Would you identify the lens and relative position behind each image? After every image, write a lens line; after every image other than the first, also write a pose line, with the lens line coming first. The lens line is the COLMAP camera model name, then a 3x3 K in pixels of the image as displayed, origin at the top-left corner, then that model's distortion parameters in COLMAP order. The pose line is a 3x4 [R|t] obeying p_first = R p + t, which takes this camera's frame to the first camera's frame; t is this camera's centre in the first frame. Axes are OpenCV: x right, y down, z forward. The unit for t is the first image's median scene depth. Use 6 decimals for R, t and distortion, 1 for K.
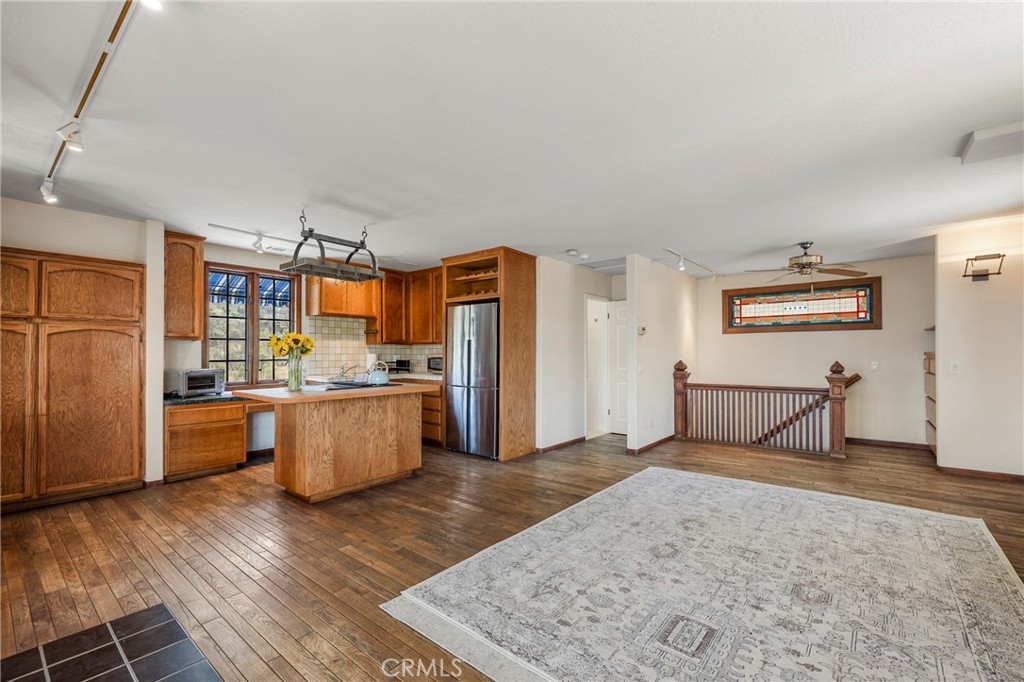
lens RADIAL K [[436.0, 0, 511.8], [0, 436.0, 351.1], [0, 0, 1]] dist [-0.001519, 0.000525]
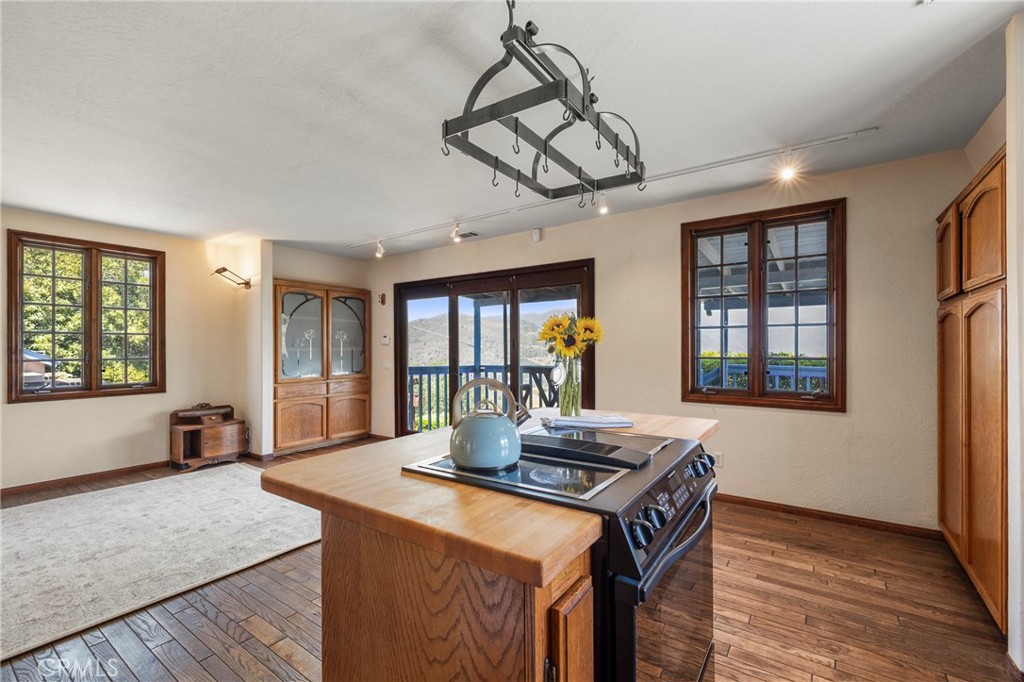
lens RADIAL K [[436.0, 0, 512.9], [0, 436.0, 348.4], [0, 0, 1]] dist [-0.001519, 0.000525]
pose [[-0.997375, 0.004620, -0.072260, -0.247301], [0.004508, 0.999988, 0.001705, 0.001641], [0.072267, 0.001375, -0.997384, 1.043285]]
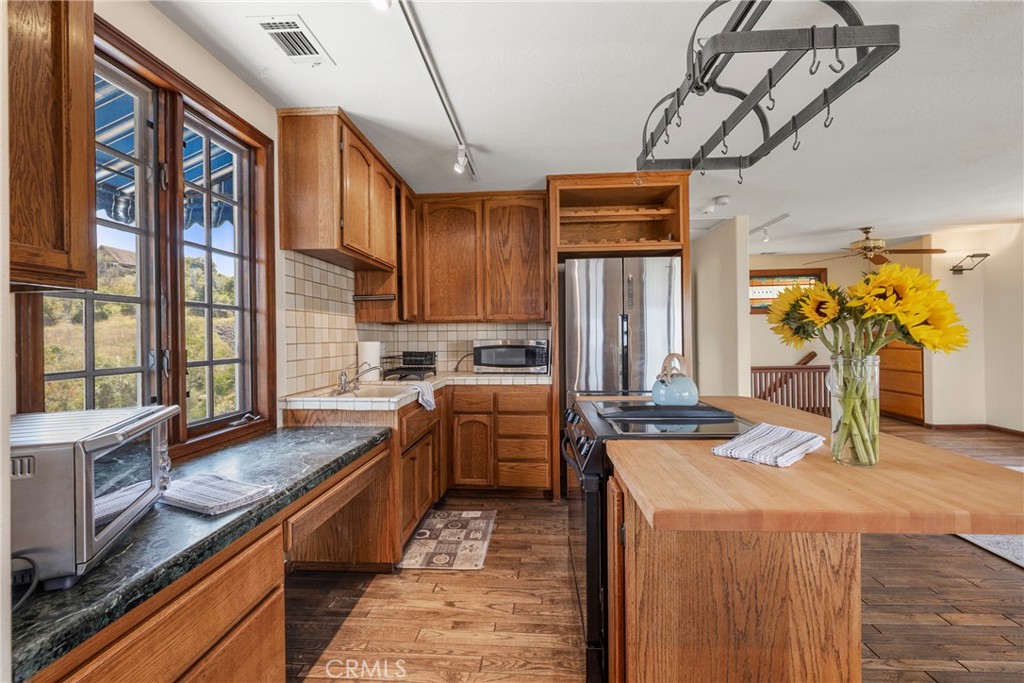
lens RADIAL K [[436.0, 0, 517.6], [0, 436.0, 333.9], [0, 0, 1]] dist [-0.001519, 0.000525]
pose [[0.811906, -0.007884, 0.583734, -0.577068], [0.010328, 0.999946, -0.000859, -0.000555], [-0.583696, 0.006727, 0.811944, 0.592577]]
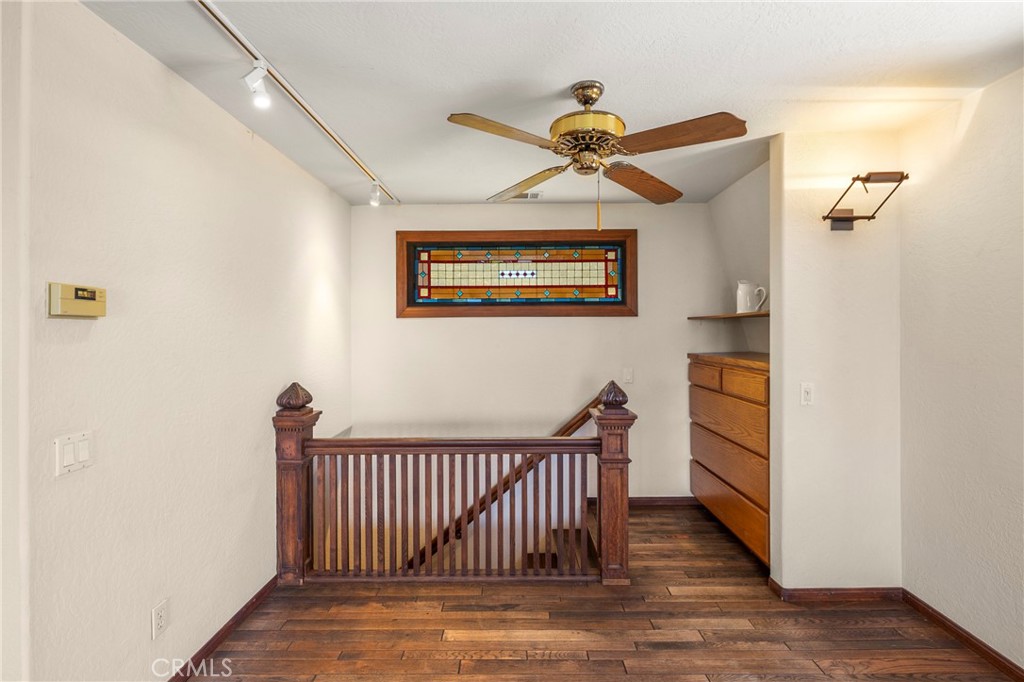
lens RADIAL K [[462.4, 0, 515.5], [0, 462.4, 336.4], [0, 0, 1]] dist [-0.004361, -0.000126]
pose [[0.779705, -0.005928, 0.626119, 0.342458], [-0.001194, 0.999939, 0.010955, -0.031300], [-0.626146, -0.009289, 0.779650, 0.666786]]
